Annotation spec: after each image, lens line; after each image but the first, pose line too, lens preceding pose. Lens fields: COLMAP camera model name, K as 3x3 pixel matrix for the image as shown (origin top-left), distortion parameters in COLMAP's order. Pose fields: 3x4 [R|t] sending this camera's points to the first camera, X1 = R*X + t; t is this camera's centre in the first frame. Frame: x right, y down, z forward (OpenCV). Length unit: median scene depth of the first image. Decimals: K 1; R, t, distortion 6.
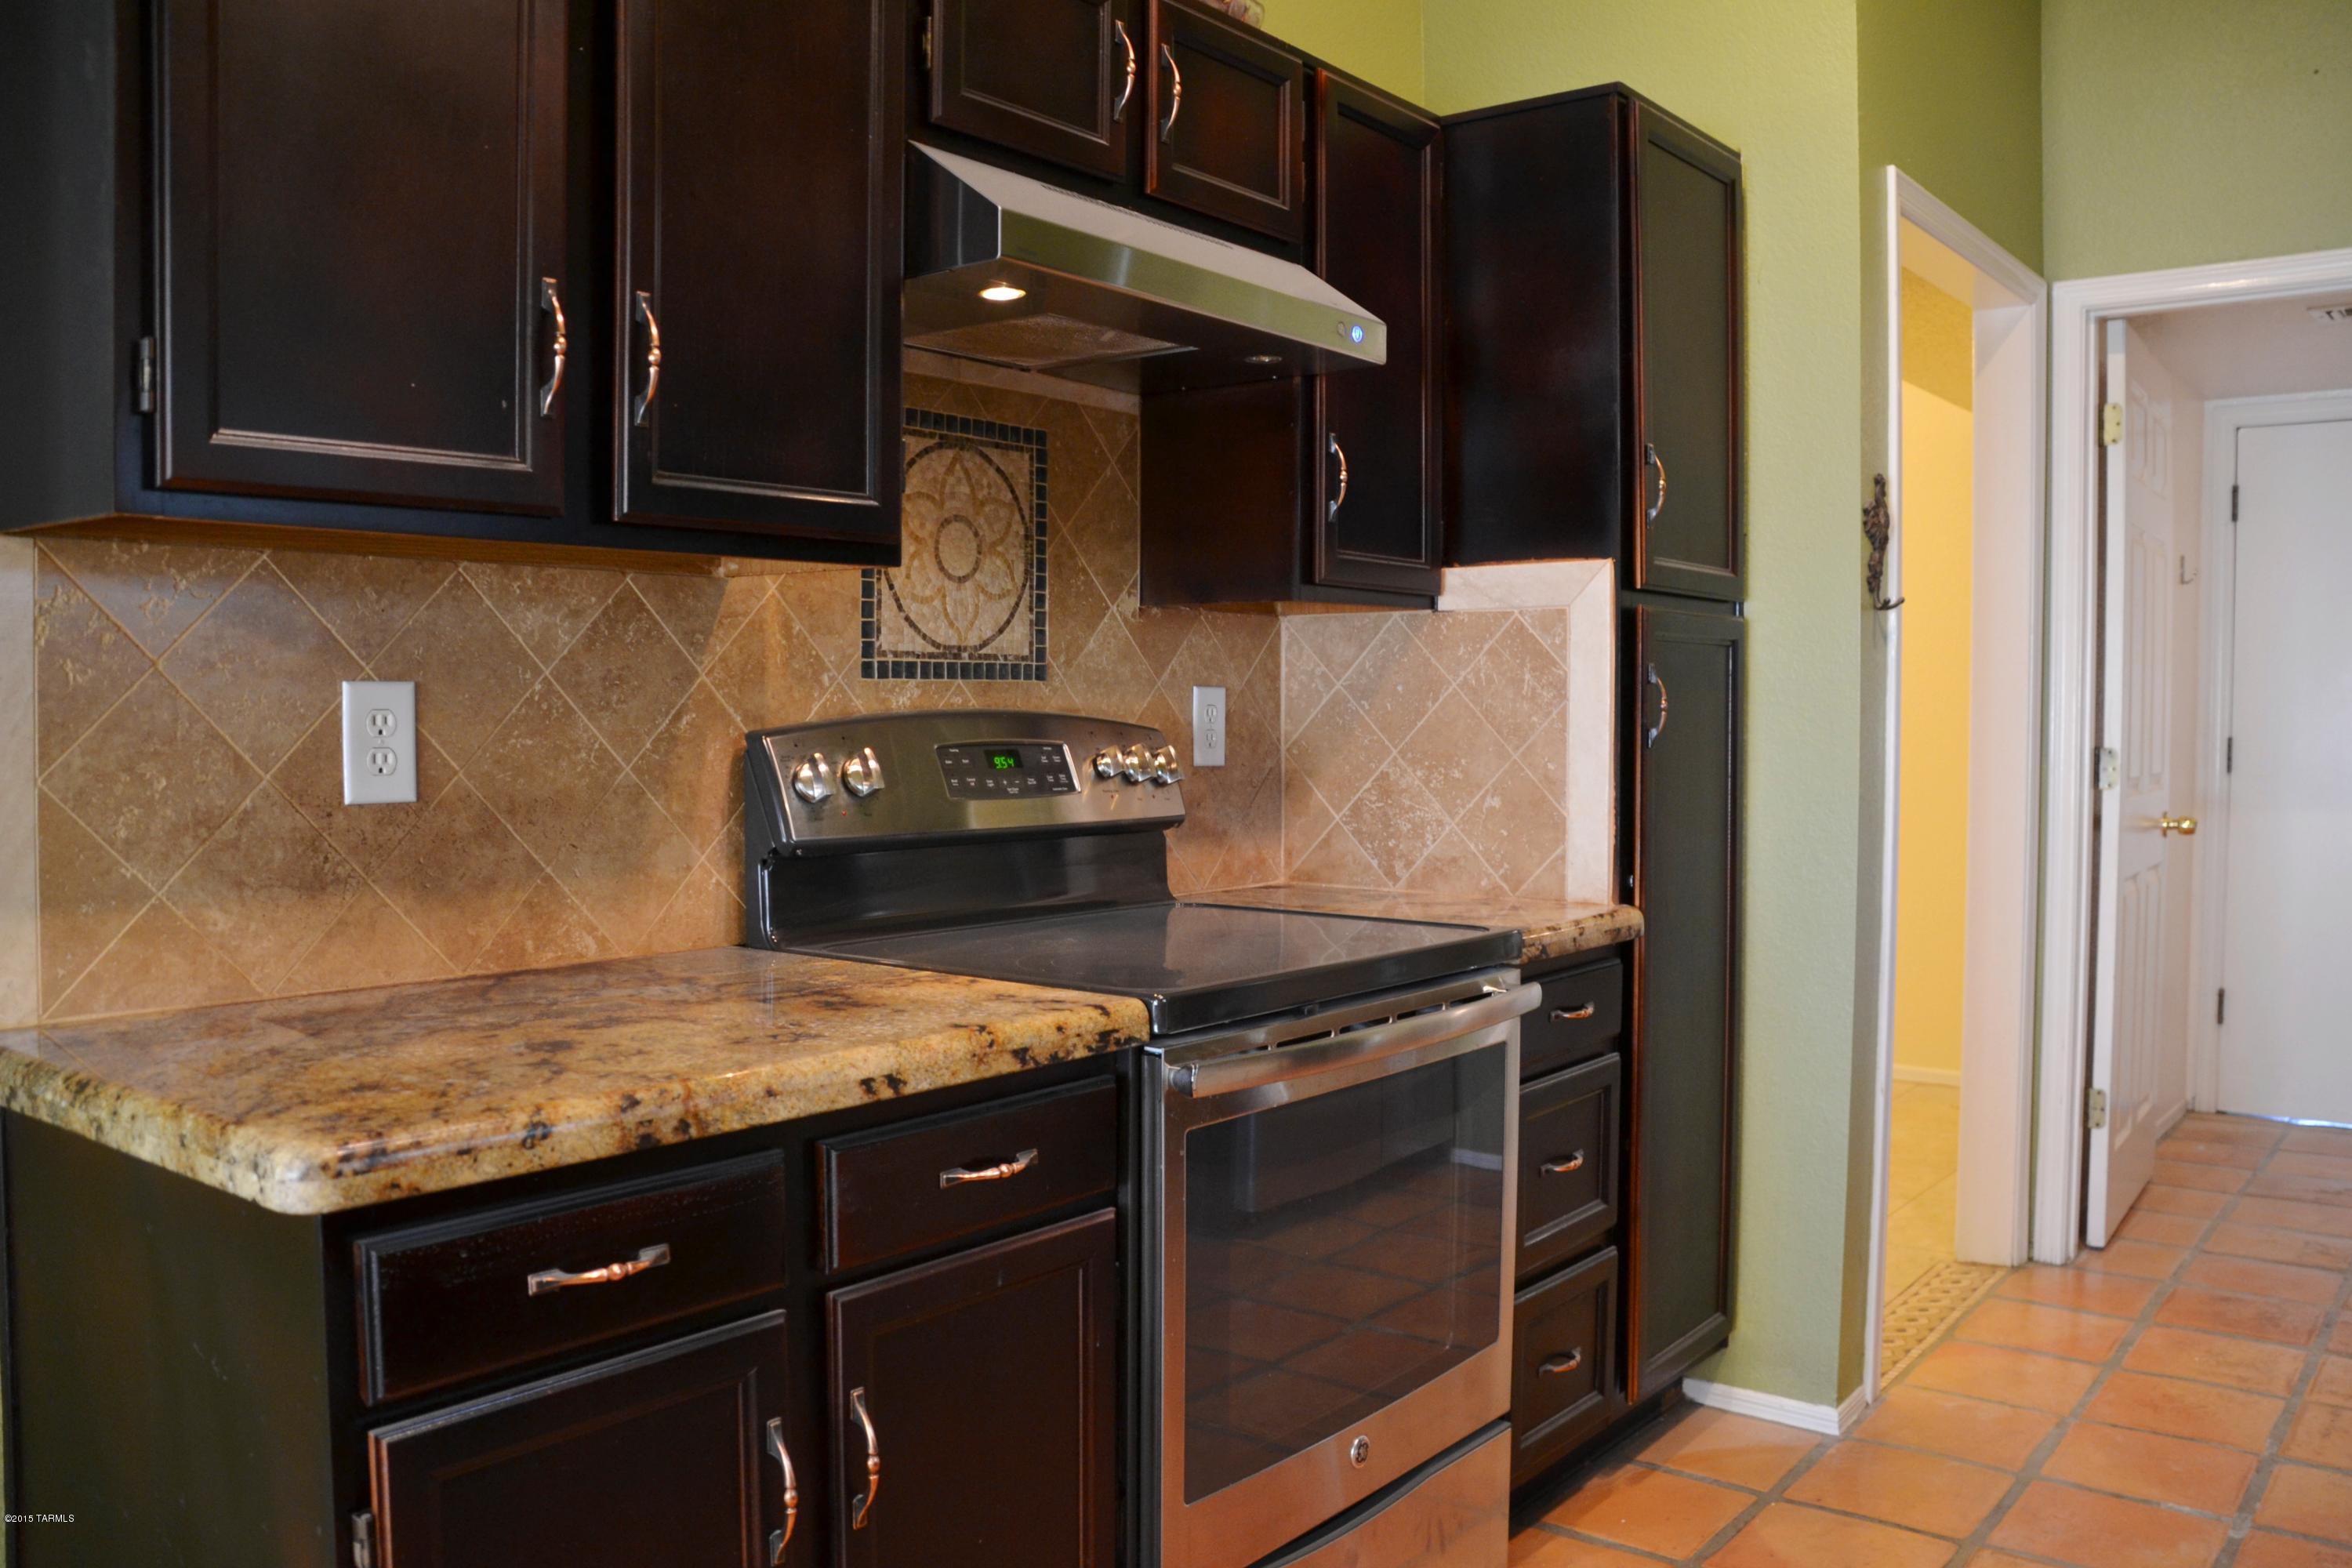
lens RADIAL K [[1930.0, 0, 1189.2], [0, 1930.0, 793.5], [0, 0, 1]] dist [-0.149869, 0.119133]
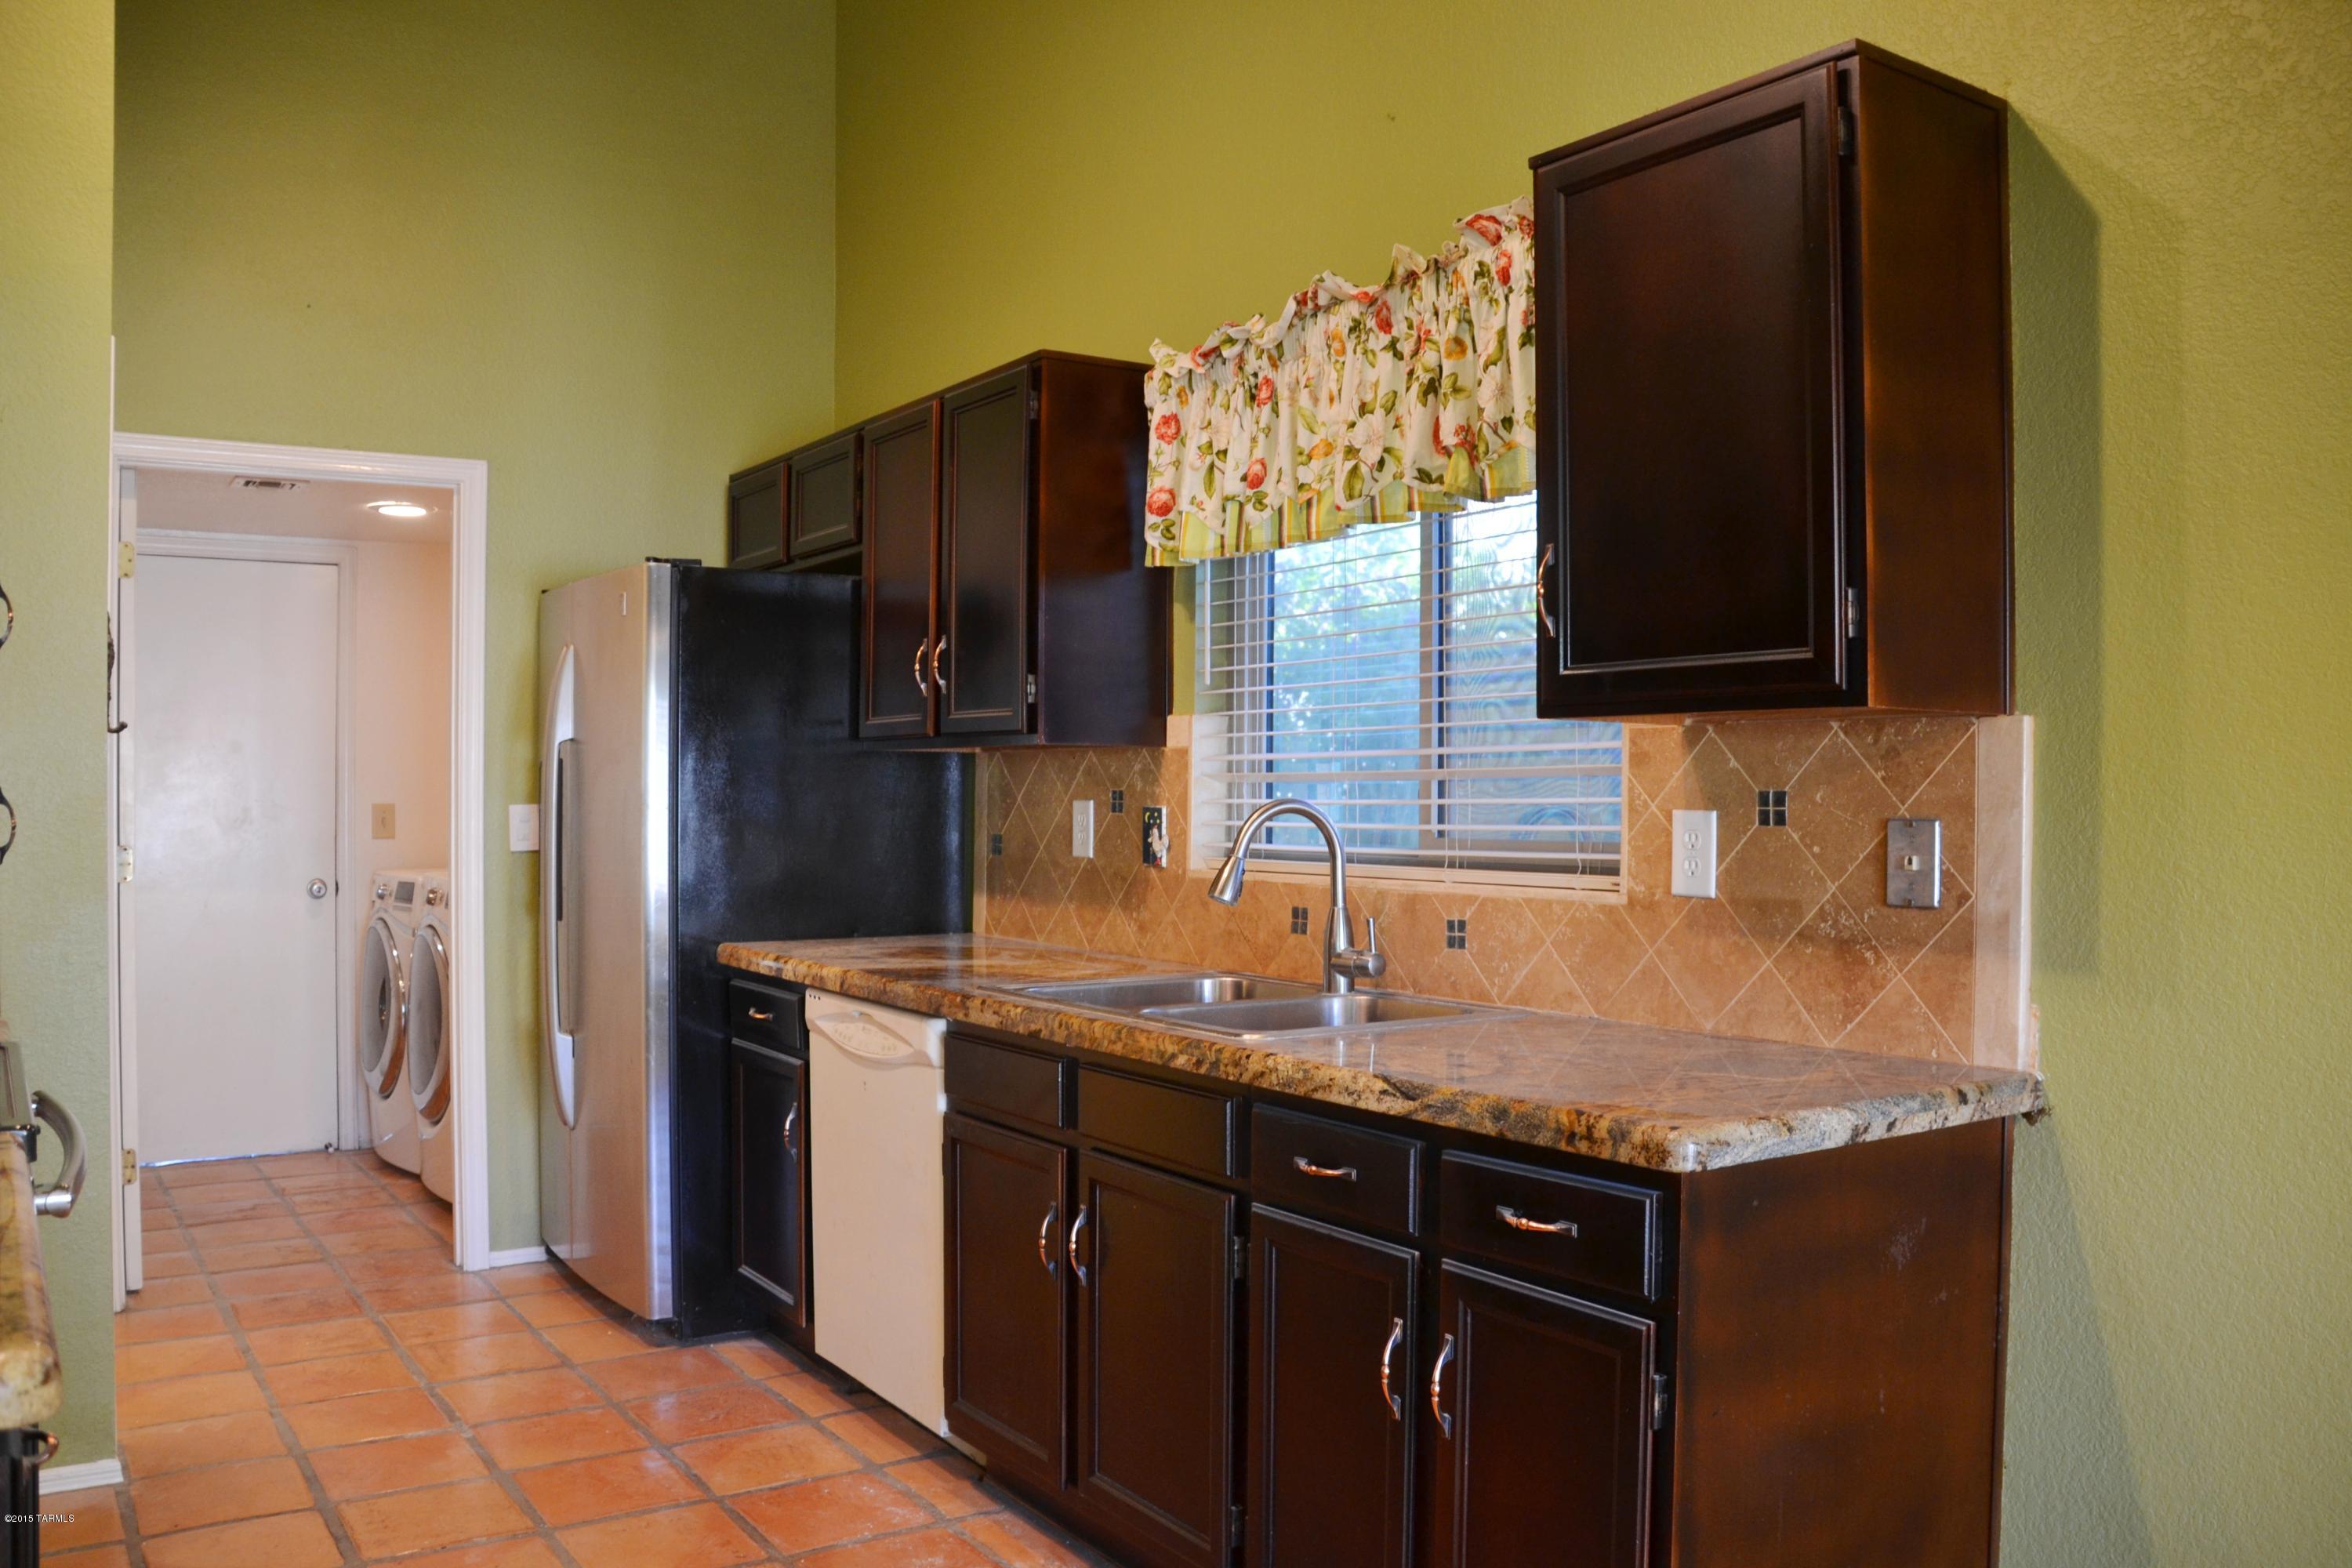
lens RADIAL K [[1914.2, 0, 1173.3], [0, 1914.2, 792.1], [0, 0, 1]] dist [-0.167975, 0.123528]
pose [[0.323937, -0.003784, 0.946071, -0.510909], [0.041482, 0.999087, -0.010208, -0.027382], [-0.945169, 0.042552, 0.323798, 0.062724]]
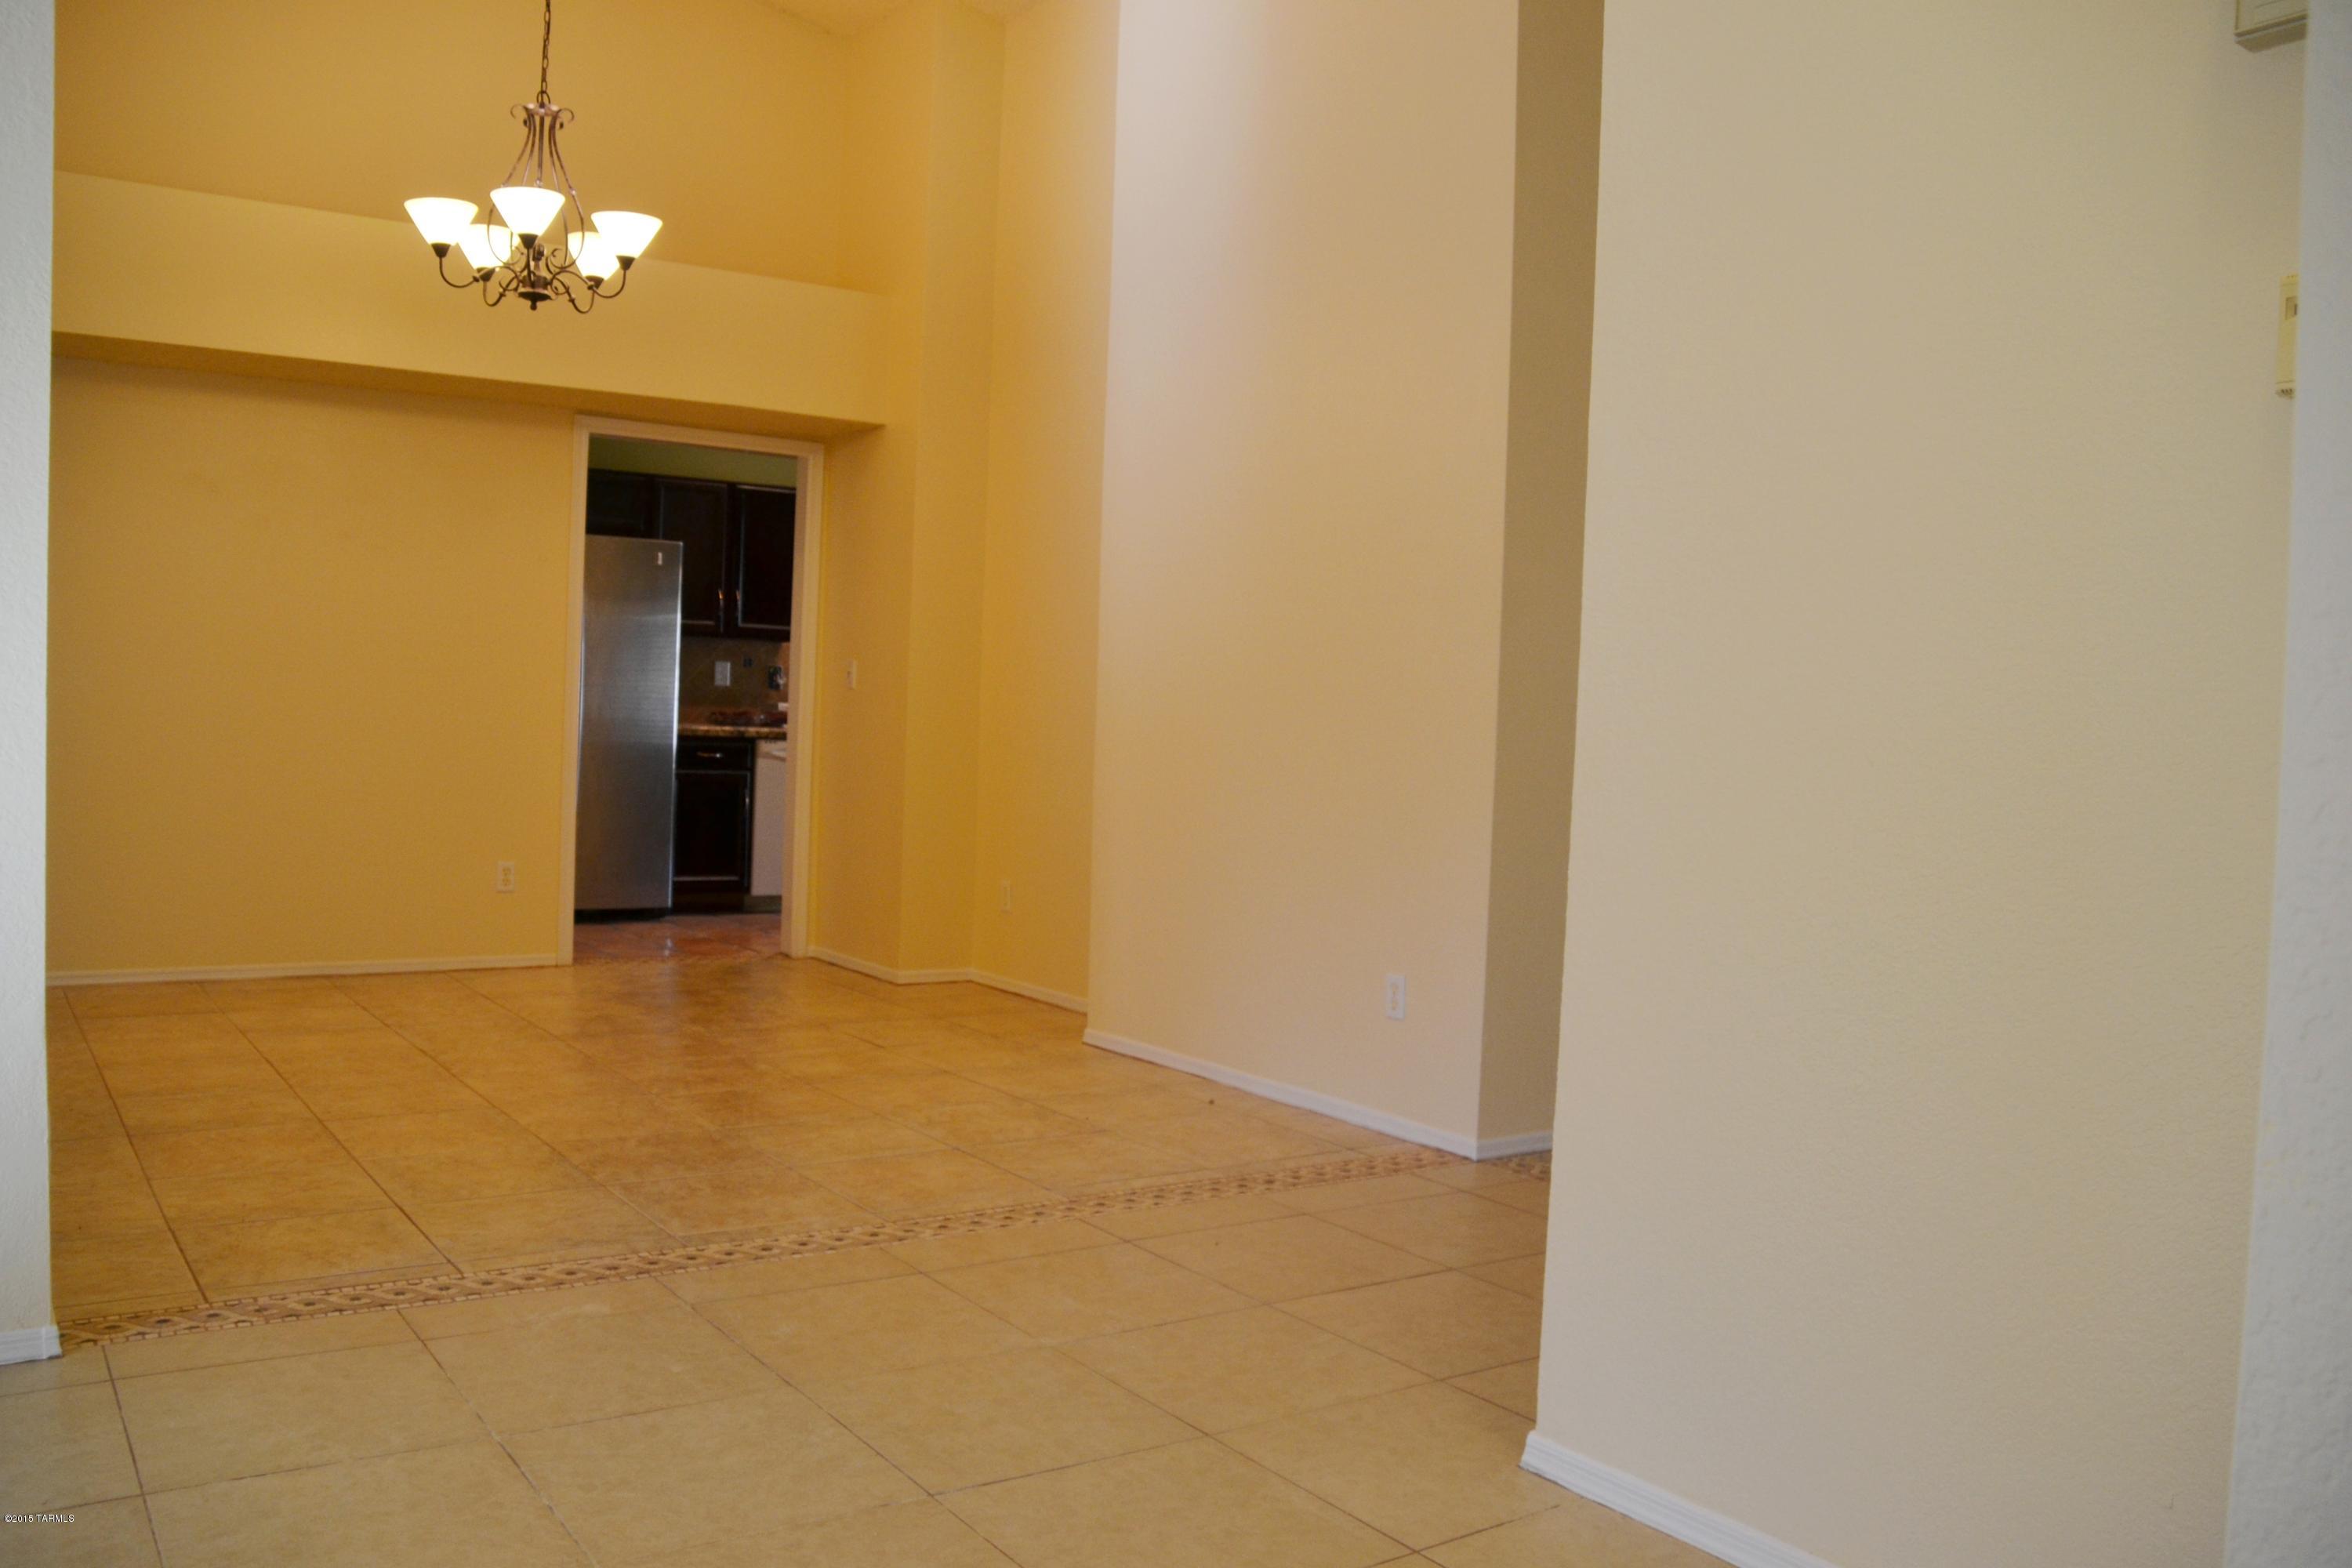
lens RADIAL K [[1914.2, 0, 1156.8], [0, 1914.2, 816.5], [0, 0, 1]] dist [-0.167975, 0.123528]
pose [[-0.949988, -0.060899, 0.306291, -0.961877], [-0.035473, 0.995497, 0.087910, -0.089301], [-0.310265, 0.072648, -0.947870, 3.683331]]
